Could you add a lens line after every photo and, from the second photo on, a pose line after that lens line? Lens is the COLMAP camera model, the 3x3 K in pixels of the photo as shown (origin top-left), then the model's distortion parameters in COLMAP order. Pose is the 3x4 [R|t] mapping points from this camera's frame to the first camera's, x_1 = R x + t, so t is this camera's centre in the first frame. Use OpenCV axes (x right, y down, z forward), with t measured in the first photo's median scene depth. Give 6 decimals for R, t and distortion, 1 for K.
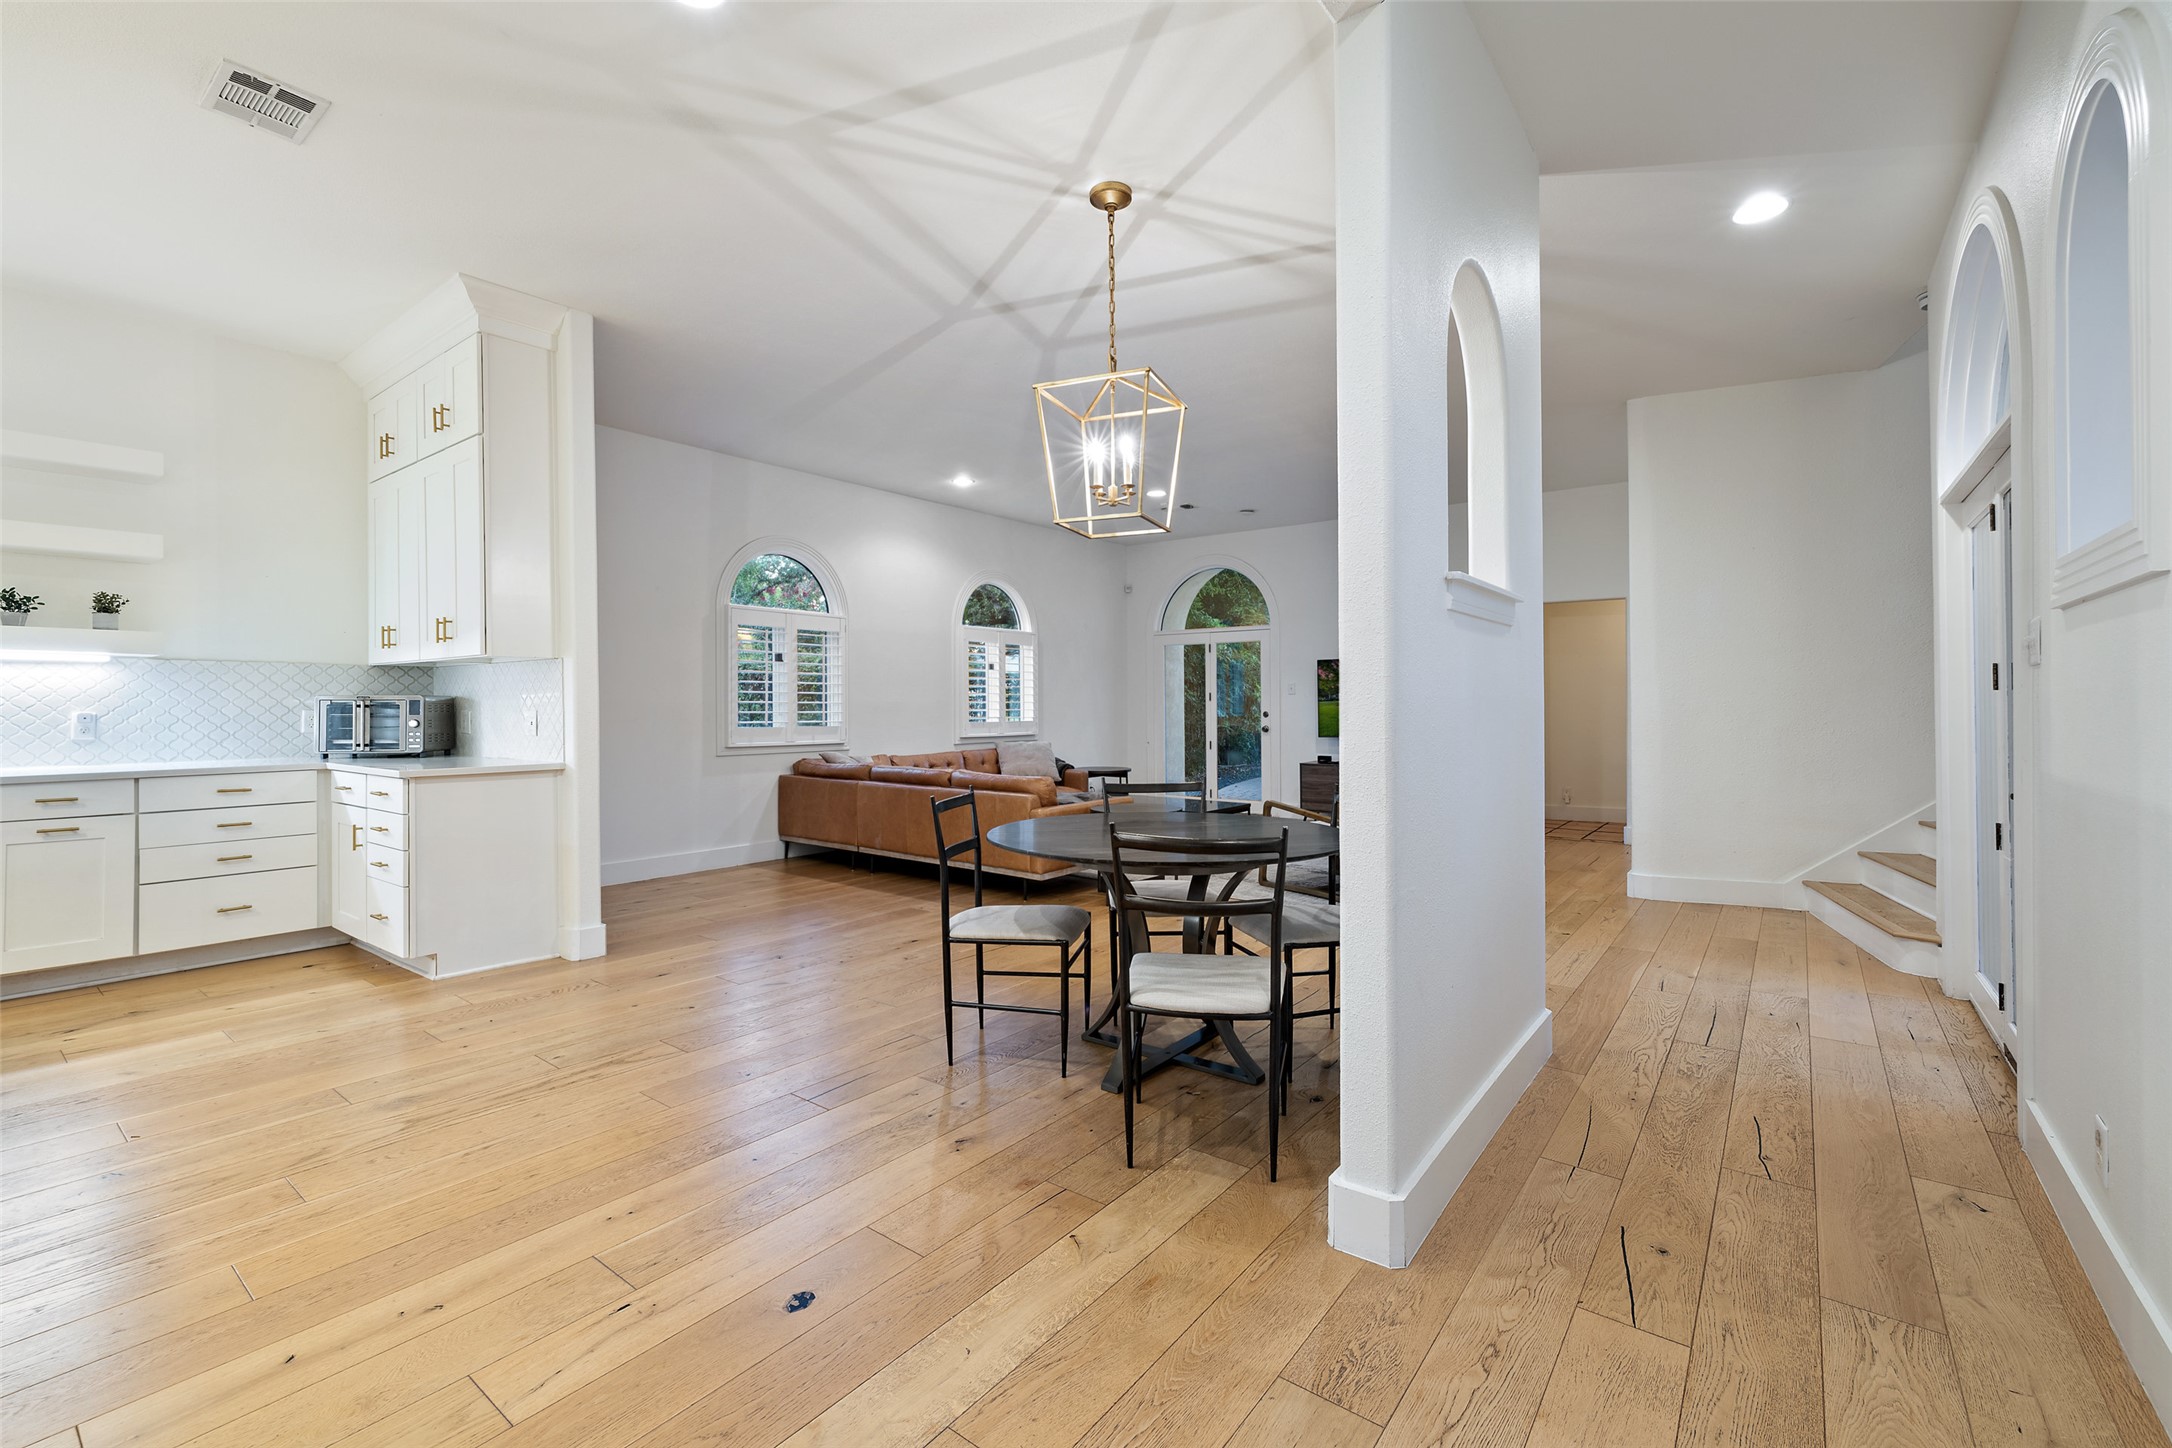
lens RADIAL K [[922.8, 0, 1079.6], [0, 922.8, 712.5], [0, 0, 1]] dist [0.001059, 0.001484]
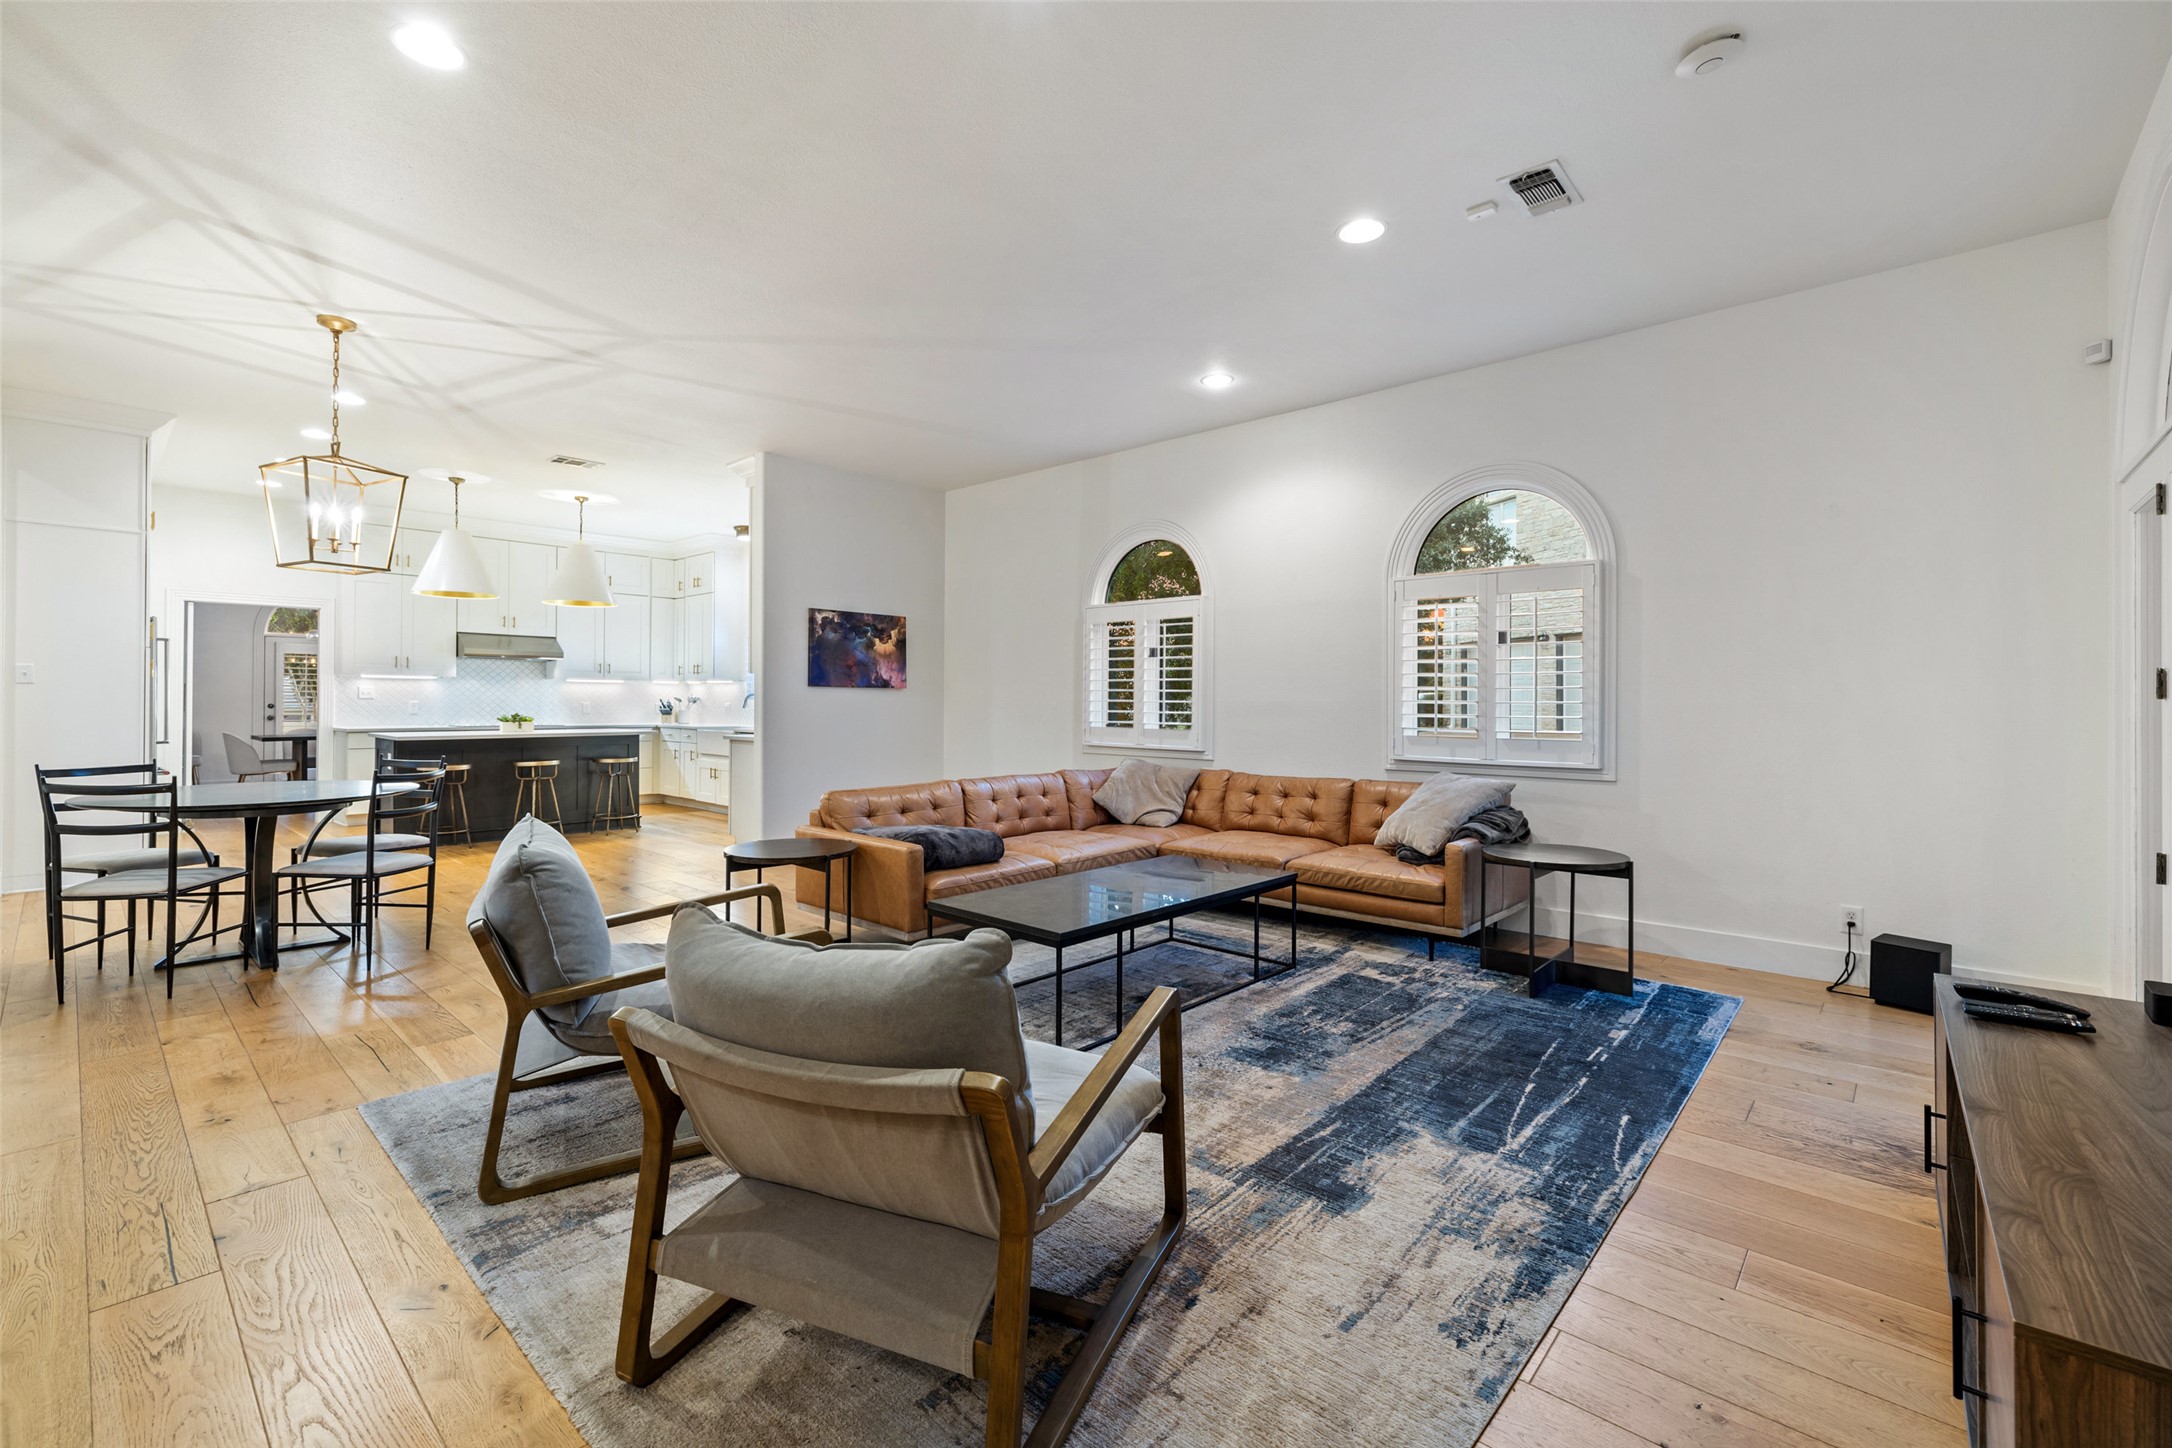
lens RADIAL K [[922.8, 0, 1097.6], [0, 922.8, 705.6], [0, 0, 1]] dist [0.001059, 0.001484]
pose [[-0.066374, 0.002493, -0.997792, 0.913213], [-0.014433, 0.999890, 0.003458, -0.013228], [0.997690, 0.014631, -0.066331, 1.539134]]
